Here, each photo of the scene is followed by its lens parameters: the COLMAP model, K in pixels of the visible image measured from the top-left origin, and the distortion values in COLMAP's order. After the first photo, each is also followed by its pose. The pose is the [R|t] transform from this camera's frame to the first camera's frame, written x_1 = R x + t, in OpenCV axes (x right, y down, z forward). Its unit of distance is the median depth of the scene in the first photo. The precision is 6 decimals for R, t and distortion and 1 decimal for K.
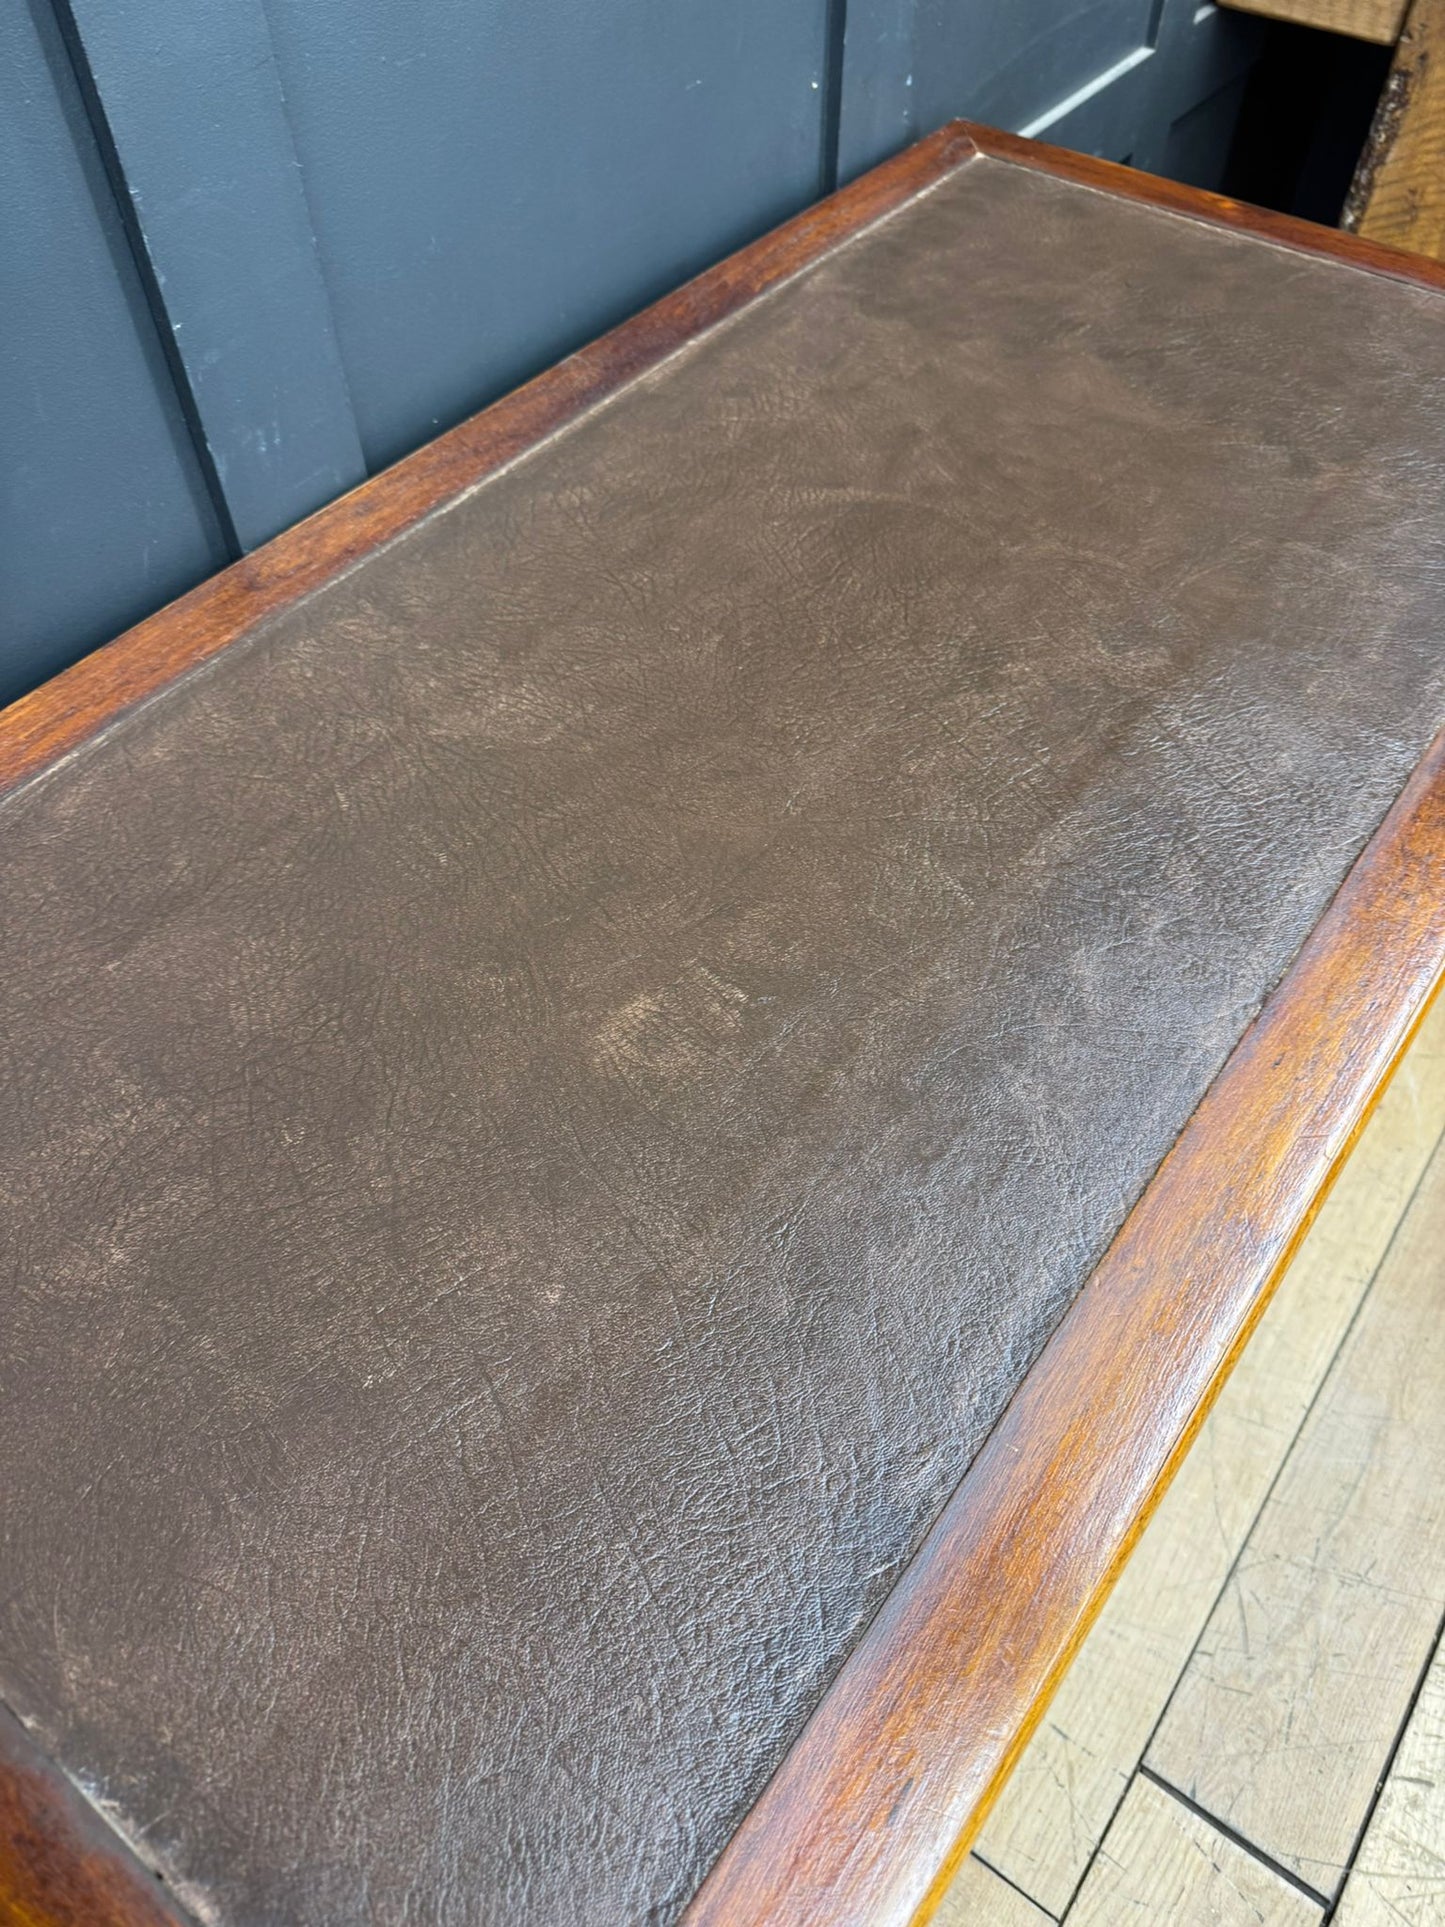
lens RADIAL K [[1389.9, 0, 722.5], [0, 1389.9, 963.5], [0, 0, 1]] dist [-0.001982, -0.004732]
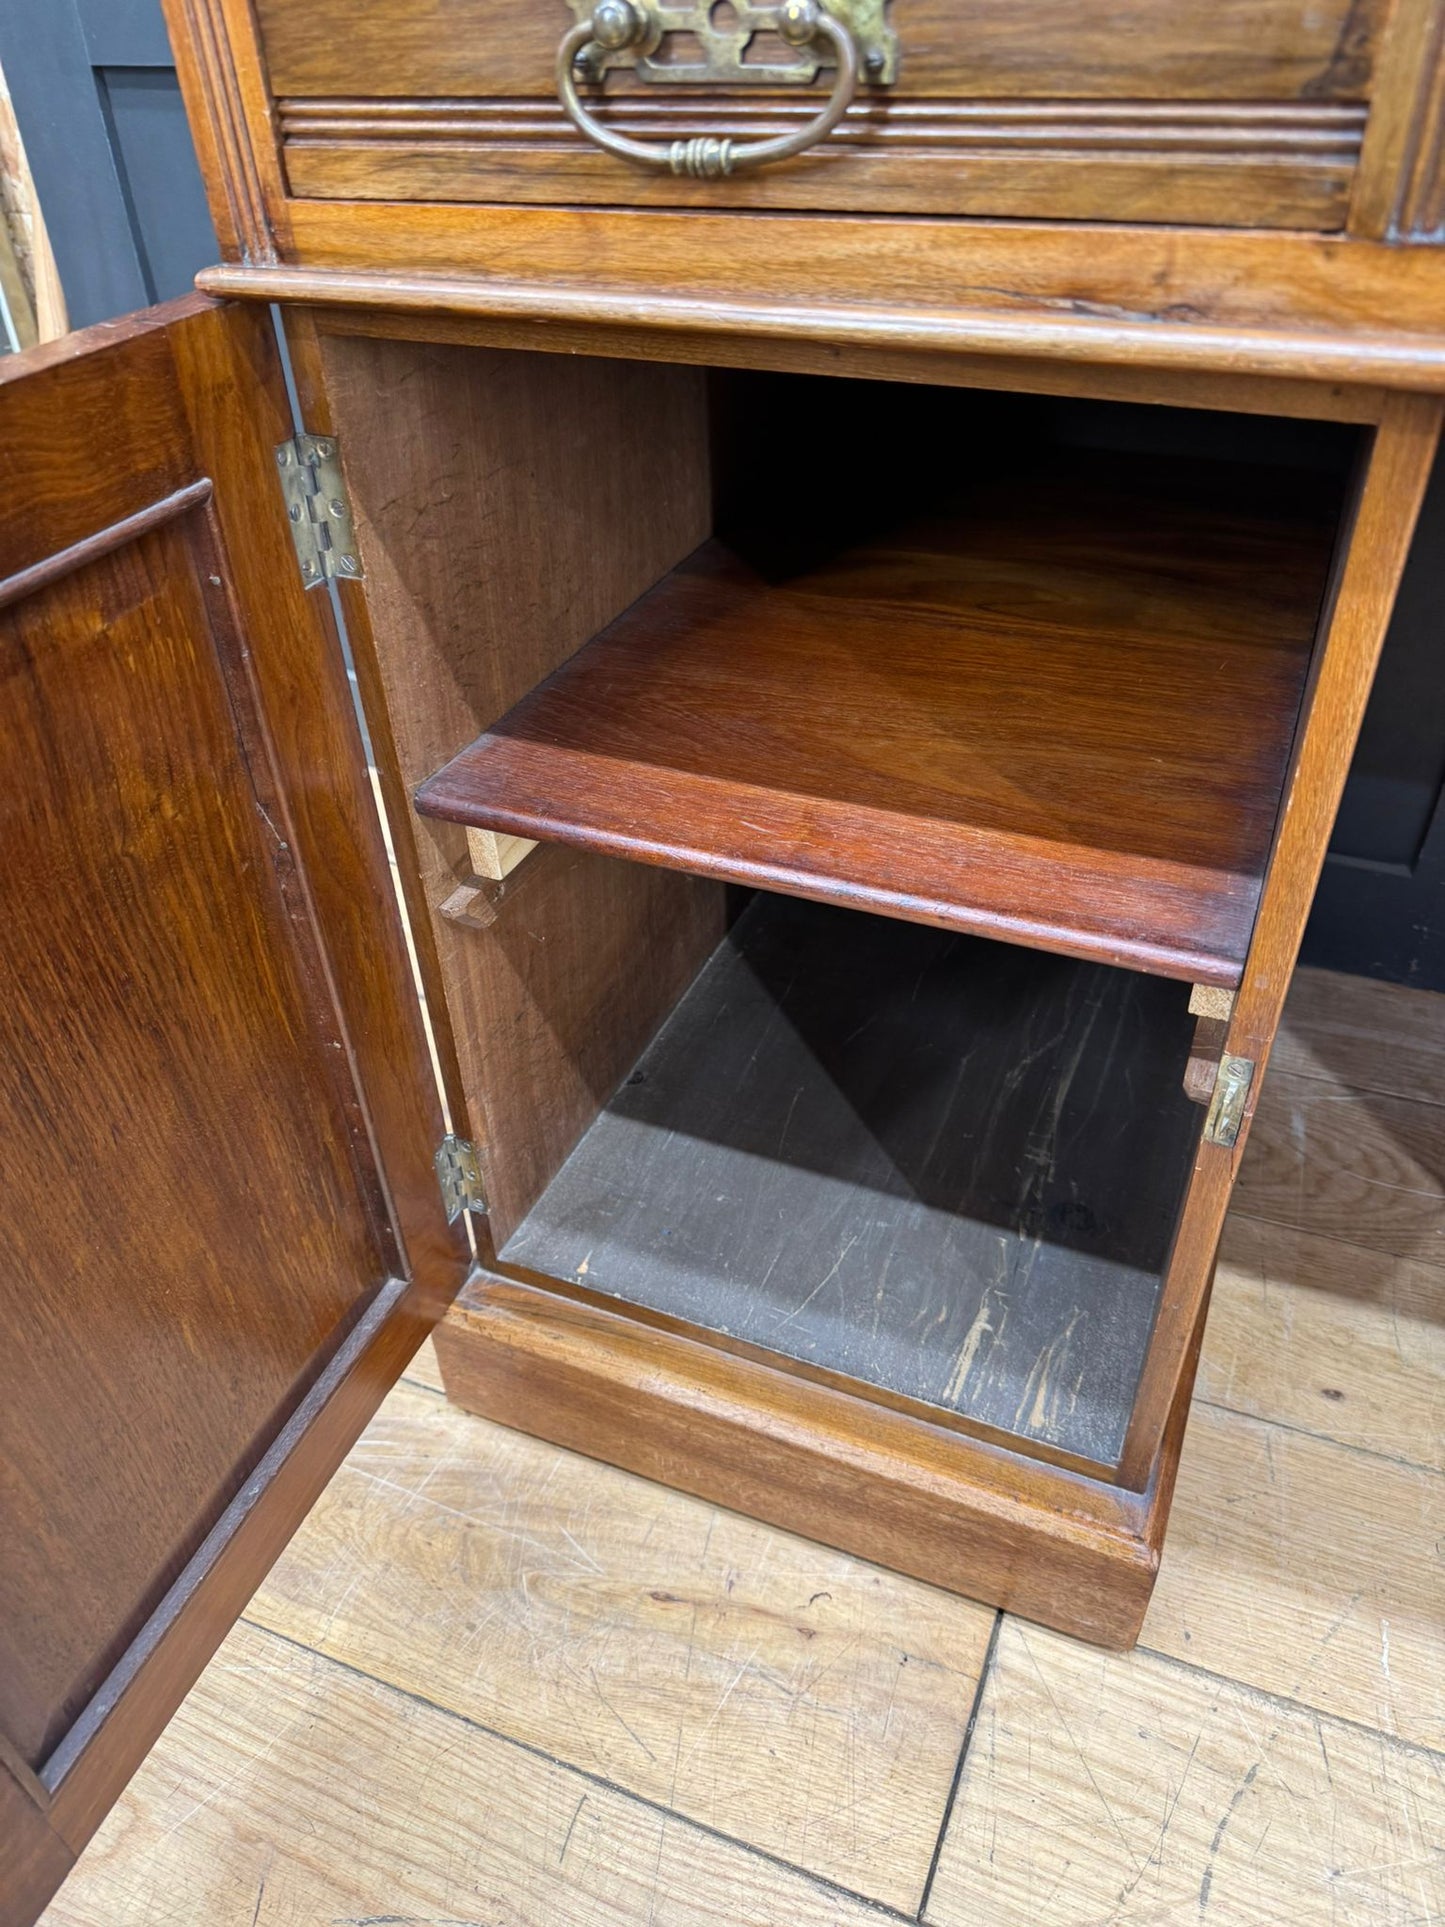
lens RADIAL K [[1389.9, 0, 722.5], [0, 1389.9, 963.5], [0, 0, 1]] dist [-0.001982, -0.004732]
pose [[0.237594, 0.578934, -0.779990, 0.663298], [-0.745458, 0.623489, 0.235699, 0.545539], [0.622769, 0.525449, 0.579708, 0.597342]]
